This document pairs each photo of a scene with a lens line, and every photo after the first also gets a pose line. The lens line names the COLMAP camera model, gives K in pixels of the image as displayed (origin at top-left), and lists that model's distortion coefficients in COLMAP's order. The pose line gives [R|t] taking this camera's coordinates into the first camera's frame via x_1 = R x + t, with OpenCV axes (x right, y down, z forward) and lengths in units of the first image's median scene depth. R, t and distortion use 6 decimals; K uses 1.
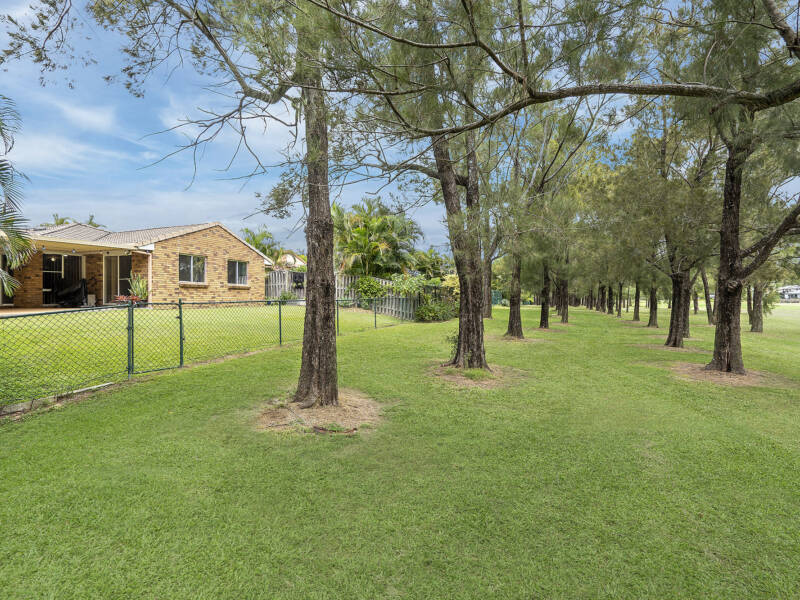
lens RADIAL K [[400.4, 0, 401.6], [0, 400.4, 299.6], [0, 0, 1]] dist [-0.000141, -0.000513]
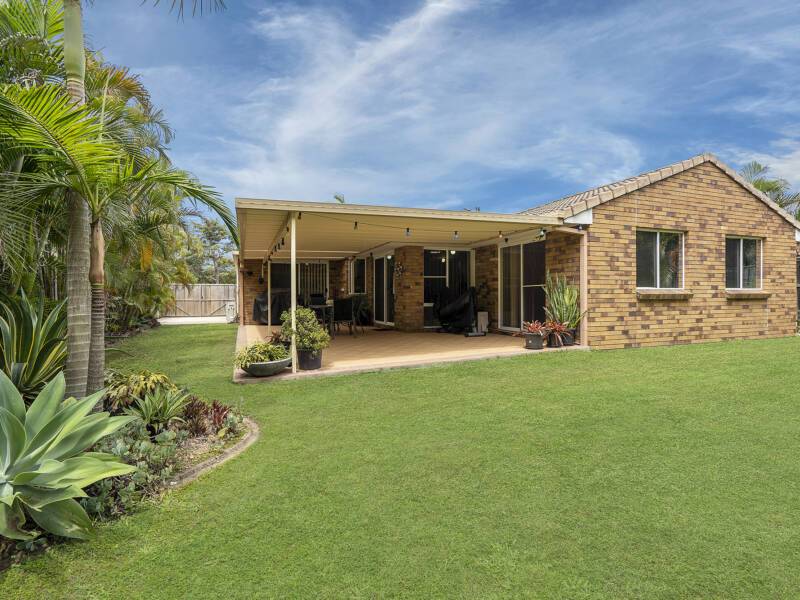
lens RADIAL K [[400.4, 0, 400.4], [0, 400.4, 295.5], [0, 0, 1]] dist [-0.000141, -0.000513]
pose [[0.654924, 0.003660, -0.755685, -0.390772], [0.000178, 0.999987, 0.004998, -0.040284], [0.755694, -0.003408, 0.654916, 0.498774]]
